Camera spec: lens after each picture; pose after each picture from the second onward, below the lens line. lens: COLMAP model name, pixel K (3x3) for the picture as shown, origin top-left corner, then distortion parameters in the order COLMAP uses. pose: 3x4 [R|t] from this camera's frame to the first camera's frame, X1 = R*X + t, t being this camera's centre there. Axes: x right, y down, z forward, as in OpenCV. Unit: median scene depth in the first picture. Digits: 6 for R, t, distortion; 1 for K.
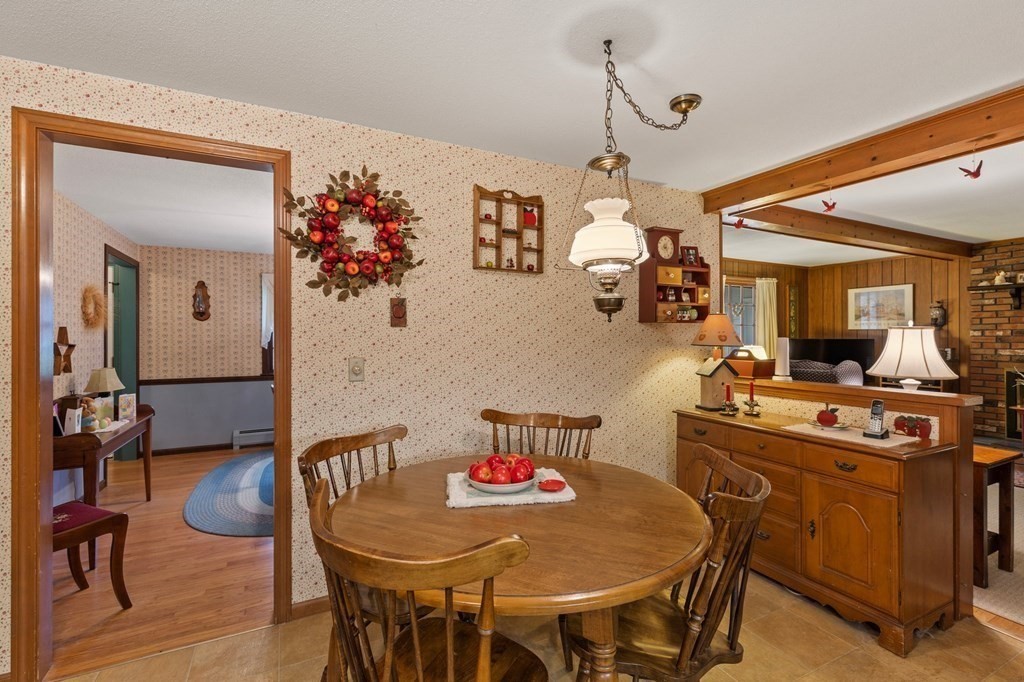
lens RADIAL K [[459.6, 0, 511.8], [0, 459.6, 337.6], [0, 0, 1]] dist [0.003783, 0.000617]
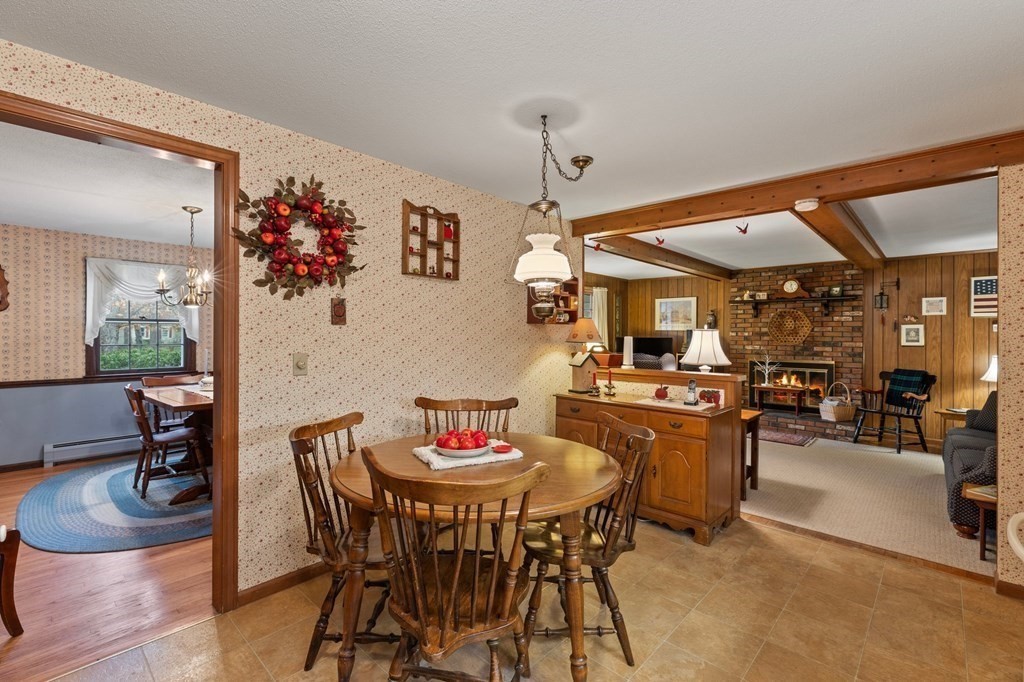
lens RADIAL K [[459.6, 0, 510.6], [0, 459.6, 337.9], [0, 0, 1]] dist [0.003783, 0.000617]
pose [[0.937884, 0.004448, 0.346922, -0.250618], [-0.006546, 0.999967, 0.004874, -0.000244], [-0.346888, -0.006843, 0.937881, -0.167542]]
